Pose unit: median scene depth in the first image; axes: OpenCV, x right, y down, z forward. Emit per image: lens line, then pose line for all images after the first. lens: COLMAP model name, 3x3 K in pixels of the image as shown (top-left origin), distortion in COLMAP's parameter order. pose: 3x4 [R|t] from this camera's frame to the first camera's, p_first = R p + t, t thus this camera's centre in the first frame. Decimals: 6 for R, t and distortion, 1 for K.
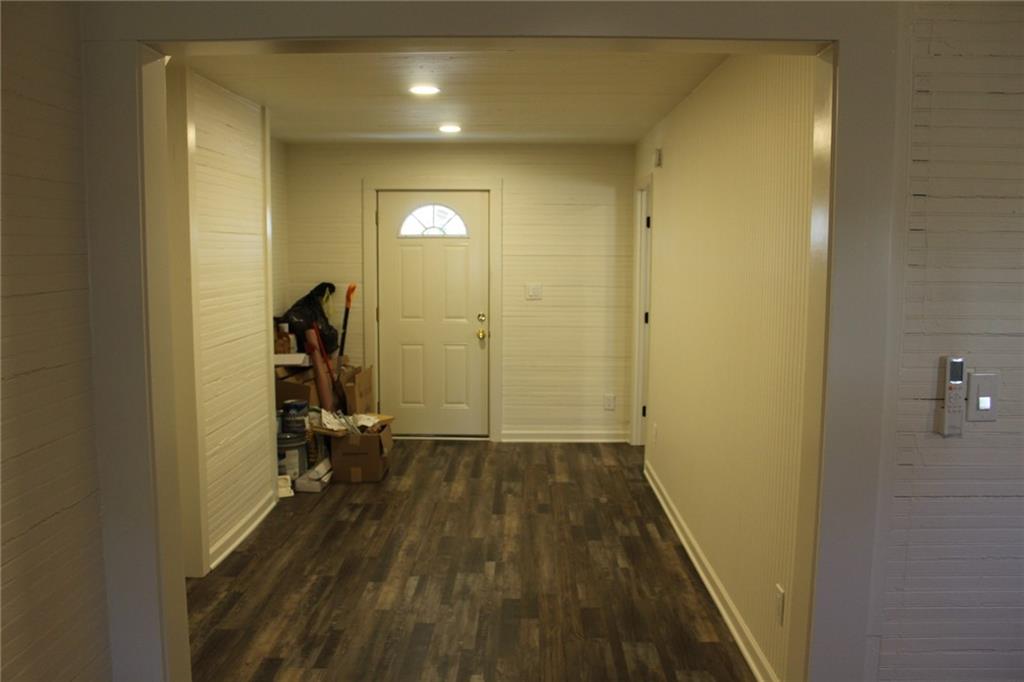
lens RADIAL K [[839.9, 0, 512.0], [0, 839.9, 341.0], [0, 0, 1]] dist [-0.196079, 0.186305]
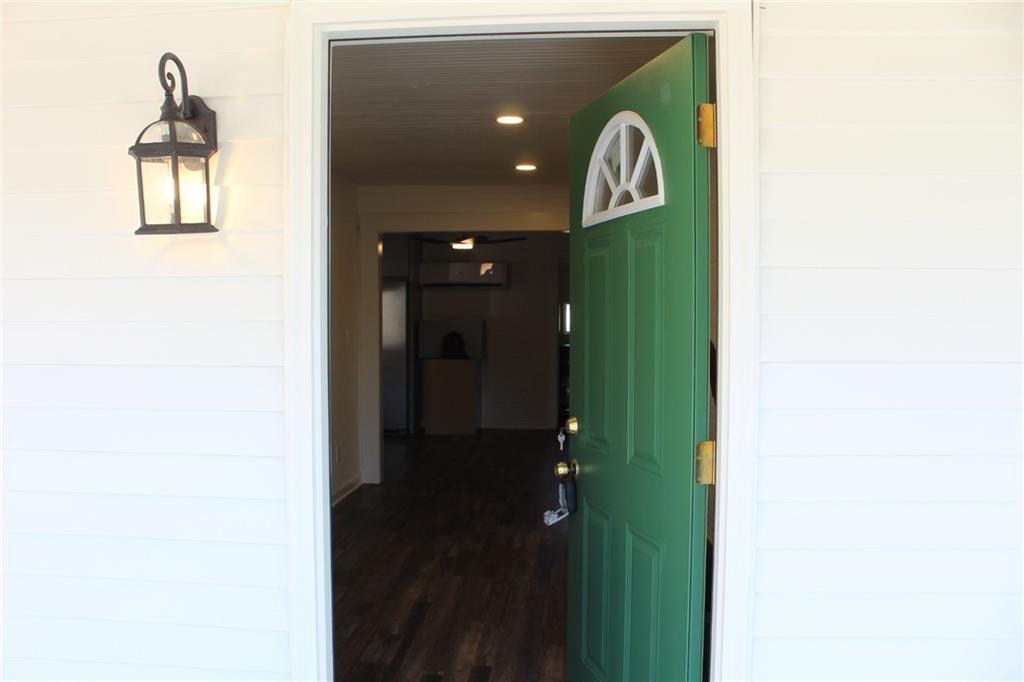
lens RADIAL K [[839.9, 0, 512.0], [0, 839.9, 341.0], [0, 0, 1]] dist [-0.196079, 0.186305]
pose [[-0.998174, -0.001118, 0.060390, -0.173916], [0.006481, 0.992076, 0.125475, -0.167751], [-0.060052, 0.125637, -0.990257, 2.042330]]
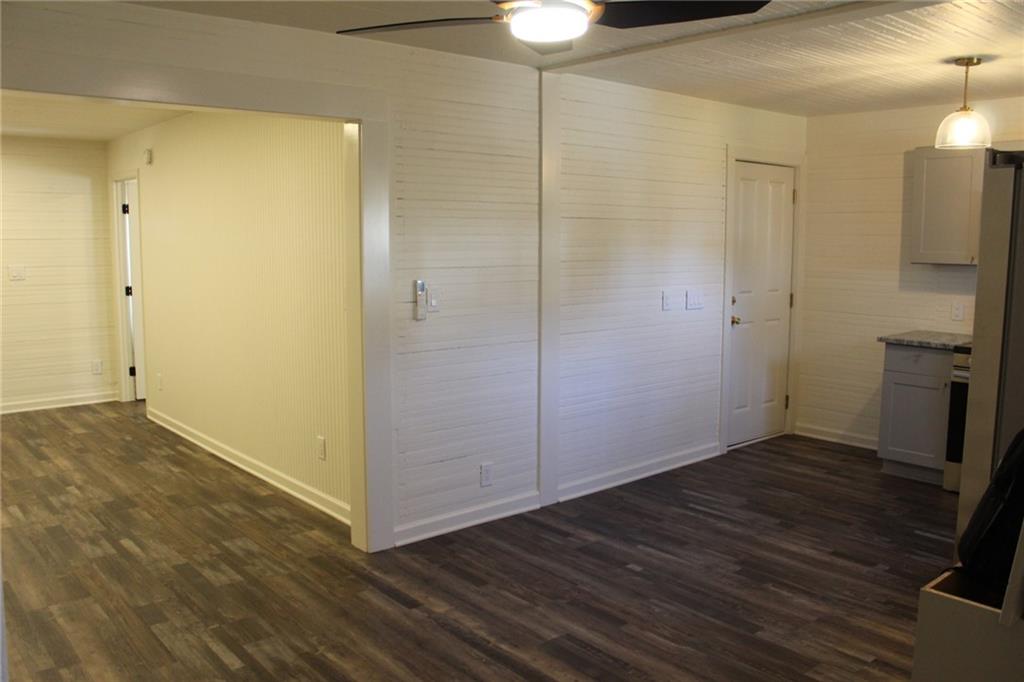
lens RADIAL K [[839.9, 0, 512.0], [0, 839.9, 341.0], [0, 0, 1]] dist [-0.196079, 0.186305]
pose [[0.746494, -0.079301, 0.660650, -0.296629], [0.066521, 0.996793, 0.044485, 0.041745], [-0.662059, 0.010739, 0.749375, -0.315734]]
